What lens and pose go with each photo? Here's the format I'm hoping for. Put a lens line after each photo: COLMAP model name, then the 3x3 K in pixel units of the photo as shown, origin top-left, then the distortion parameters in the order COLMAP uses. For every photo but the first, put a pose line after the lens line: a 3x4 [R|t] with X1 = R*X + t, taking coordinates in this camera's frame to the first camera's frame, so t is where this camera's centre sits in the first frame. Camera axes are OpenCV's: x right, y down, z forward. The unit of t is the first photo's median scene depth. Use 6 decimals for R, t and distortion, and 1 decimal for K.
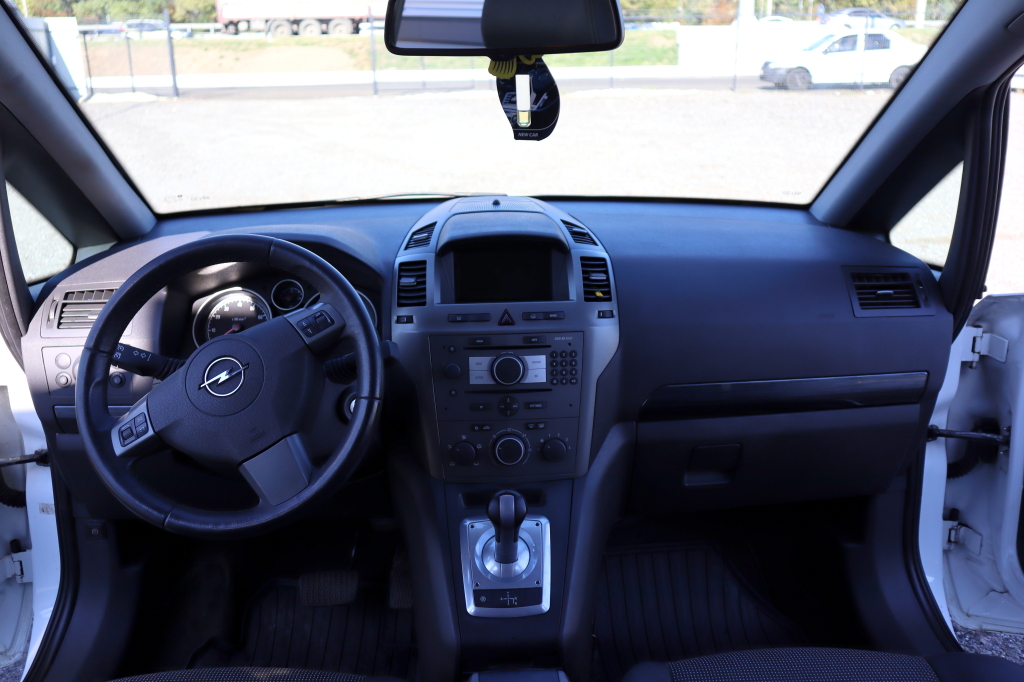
lens RADIAL K [[928.2, 0, 512.0], [0, 928.2, 341.0], [0, 0, 1]] dist [-0.051707, 0.115392]
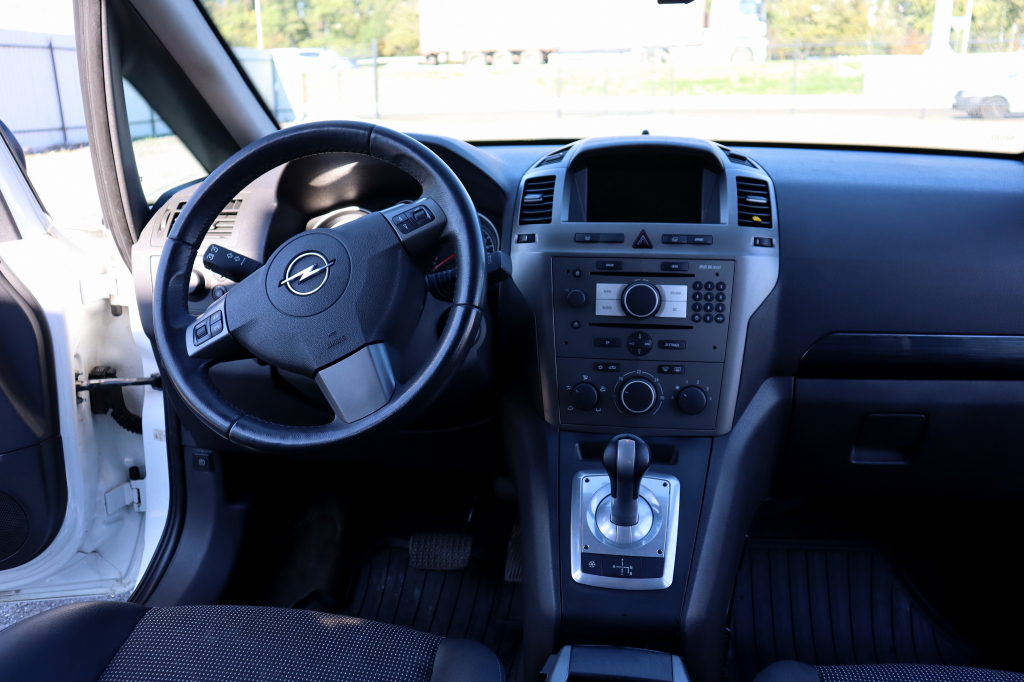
lens RADIAL K [[882.4, 0, 512.0], [0, 882.4, 341.0], [0, 0, 1]] dist [-0.064437, 0.110603]
pose [[0.980277, 0.056365, -0.189418, 0.034349], [-0.061224, 0.997926, -0.019892, 0.090880], [0.187904, 0.031097, 0.981695, 0.186777]]
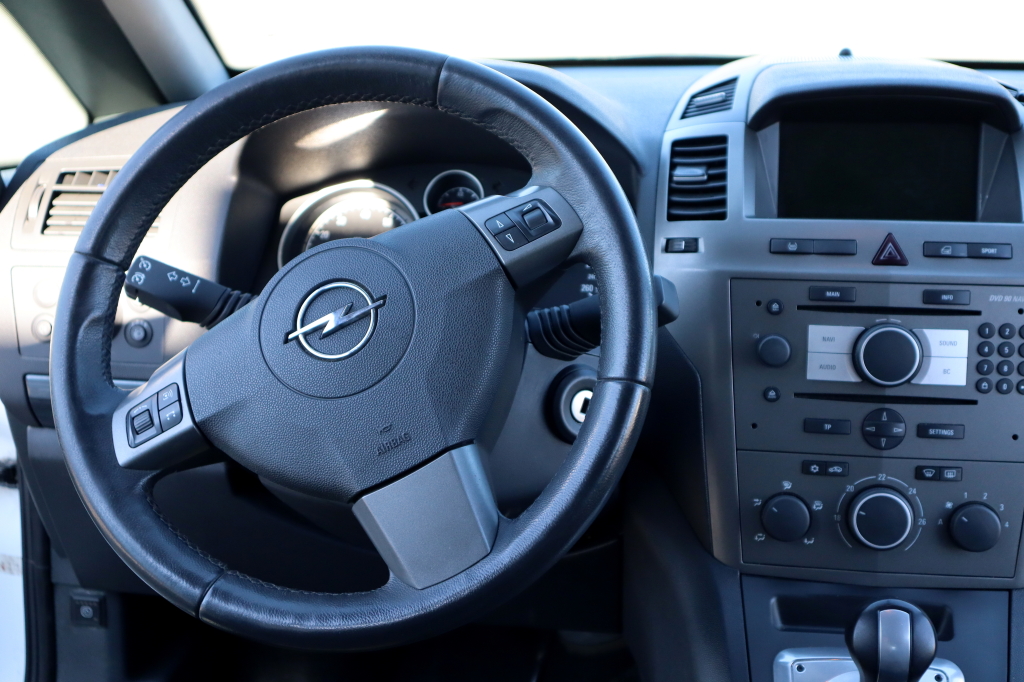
lens RADIAL K [[1370.7, 0, 512.0], [0, 1370.7, 341.0], [0, 0, 1]] dist [0.024123, 0.114405]
pose [[0.985433, 0.056792, -0.160298, -0.084186], [-0.060490, 0.998001, -0.018282, 0.048698], [0.158940, 0.027712, 0.986899, 0.244604]]
